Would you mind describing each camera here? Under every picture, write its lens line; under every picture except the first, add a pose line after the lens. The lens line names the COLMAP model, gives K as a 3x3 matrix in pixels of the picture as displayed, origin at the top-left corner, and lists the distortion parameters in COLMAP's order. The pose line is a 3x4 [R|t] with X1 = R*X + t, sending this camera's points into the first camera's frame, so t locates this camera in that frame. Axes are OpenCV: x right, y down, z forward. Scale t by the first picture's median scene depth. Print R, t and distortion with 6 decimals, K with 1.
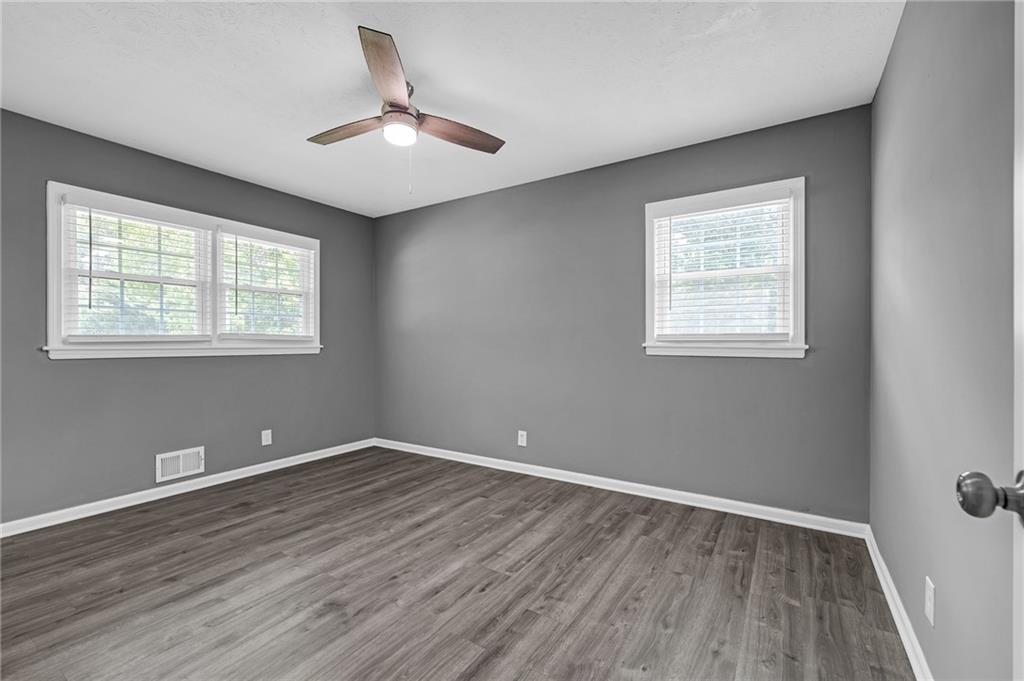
lens RADIAL K [[443.8, 0, 512.0], [0, 443.8, 340.5], [0, 0, 1]] dist [0.001615, -0.000447]
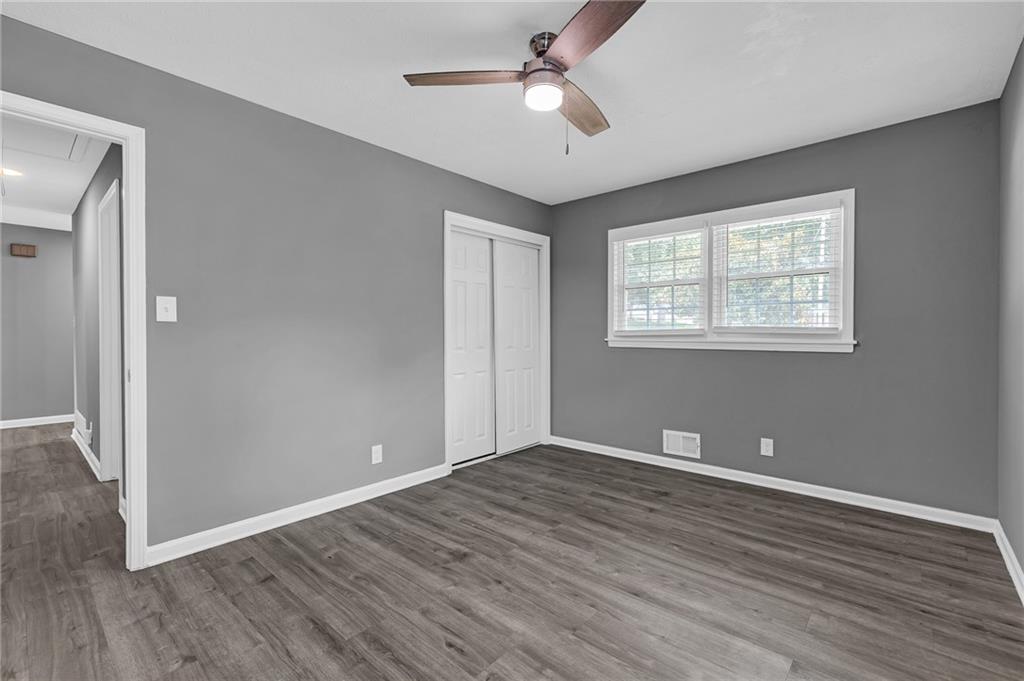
lens RADIAL K [[443.8, 0, 512.0], [0, 443.8, 340.5], [0, 0, 1]] dist [0.001615, -0.000447]
pose [[-0.155447, 0.014448, -0.987739, 0.489675], [0.003221, 0.999895, 0.014119, -0.002119], [0.987839, -0.000987, -0.155478, 0.857593]]
